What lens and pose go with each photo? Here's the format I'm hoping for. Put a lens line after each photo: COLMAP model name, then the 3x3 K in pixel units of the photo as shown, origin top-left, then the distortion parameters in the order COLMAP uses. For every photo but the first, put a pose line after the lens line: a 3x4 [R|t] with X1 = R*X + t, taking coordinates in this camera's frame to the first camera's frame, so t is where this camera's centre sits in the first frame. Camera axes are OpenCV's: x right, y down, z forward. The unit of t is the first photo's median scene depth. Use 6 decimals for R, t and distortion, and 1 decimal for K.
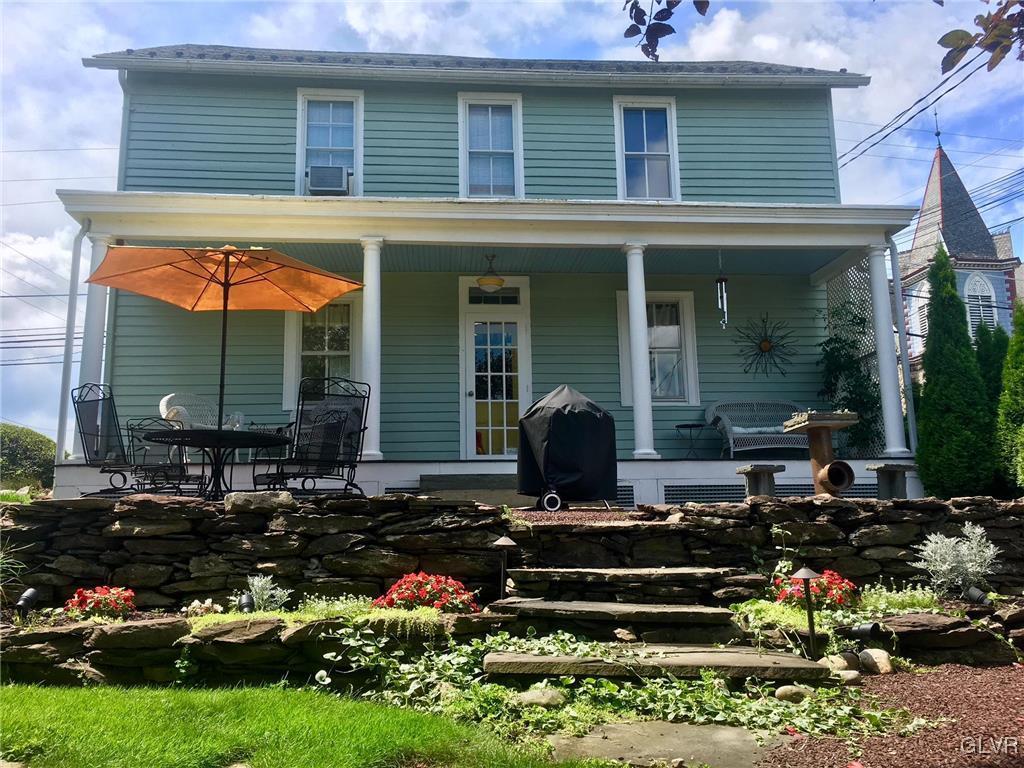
lens RADIAL K [[877.1, 0, 510.7], [0, 877.1, 385.8], [0, 0, 1]] dist [0.051243, -0.044862]
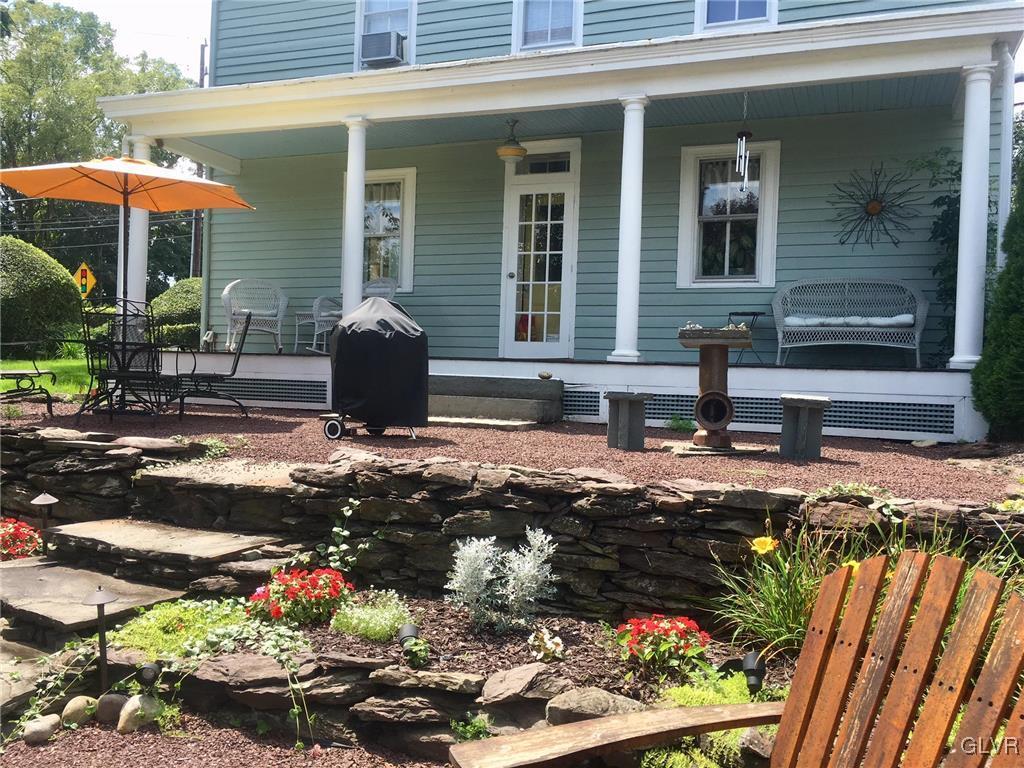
lens RADIAL K [[877.1, 0, 505.6], [0, 877.1, 385.8], [0, 0, 1]] dist [0.051243, -0.044862]
pose [[0.900722, 0.048593, -0.431669, 0.409386], [0.032617, 0.983353, 0.178755, -0.048783], [0.433169, -0.175088, 0.884143, 0.178756]]
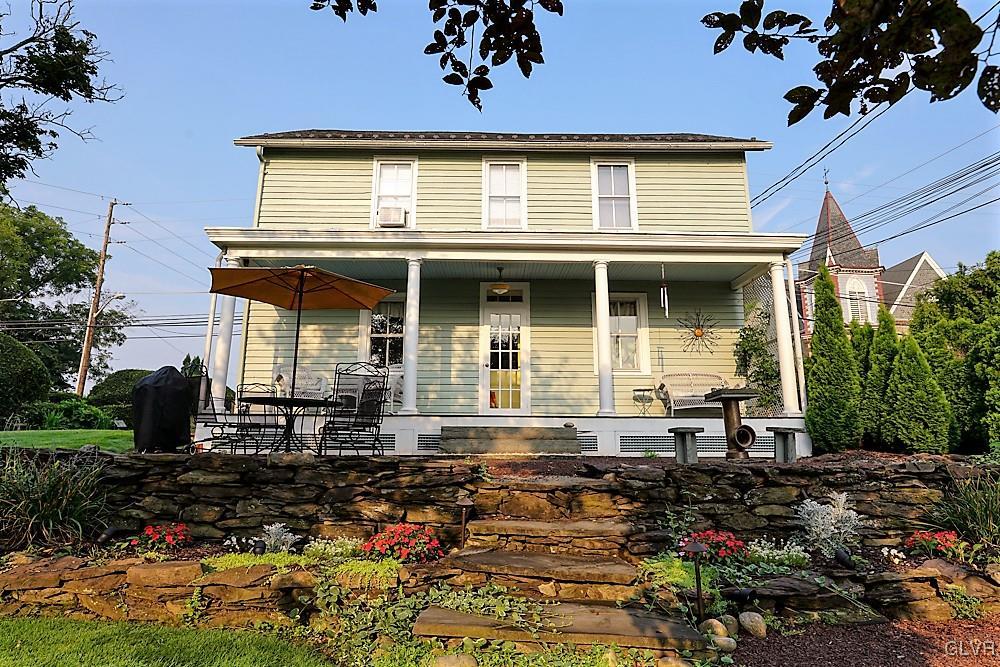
lens RADIAL K [[581.4, 0, 499.2], [0, 581.4, 330.3], [0, 0, 1]] dist [-0.025503, 0.003319]
pose [[0.997377, 0.005999, -0.072133, 0.048395], [-0.008265, 0.999480, -0.031153, -0.020827], [0.071909, 0.031667, 0.996908, 0.074398]]
